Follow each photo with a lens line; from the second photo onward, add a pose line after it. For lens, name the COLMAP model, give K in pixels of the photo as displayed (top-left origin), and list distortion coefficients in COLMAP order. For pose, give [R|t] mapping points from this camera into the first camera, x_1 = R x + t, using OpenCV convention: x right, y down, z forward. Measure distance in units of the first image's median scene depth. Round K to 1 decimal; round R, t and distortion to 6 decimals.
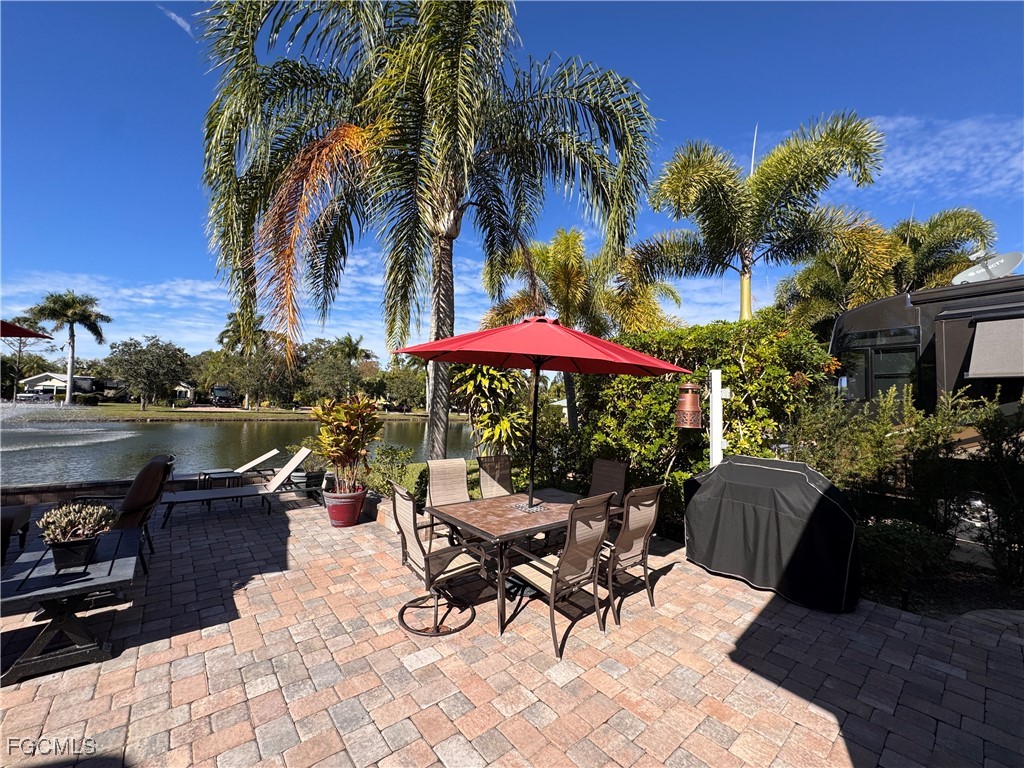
lens RADIAL K [[405.6, 0, 509.7], [0, 405.6, 385.1], [0, 0, 1]] dist [-0.003524, -0.000071]
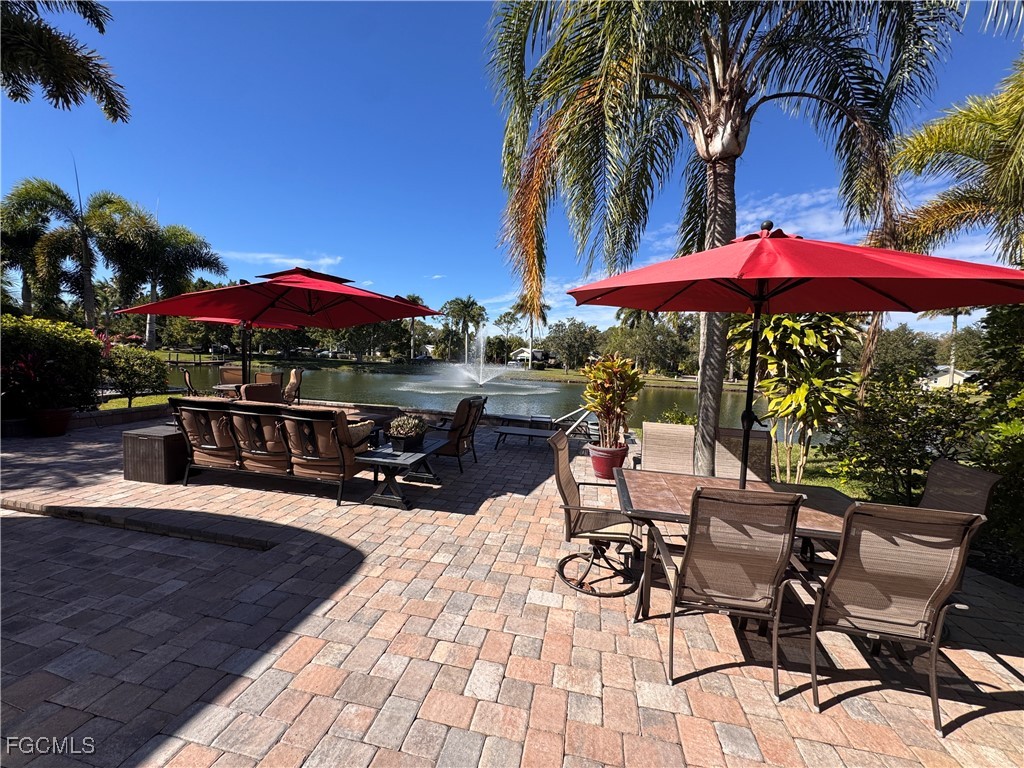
lens RADIAL K [[405.6, 0, 509.7], [0, 405.6, 385.1], [0, 0, 1]] dist [-0.003524, -0.000071]
pose [[0.622362, 0.047835, -0.781267, 0.235113], [0.010410, 0.997537, 0.069369, 0.026214], [0.782661, -0.051306, 0.620331, 0.144331]]
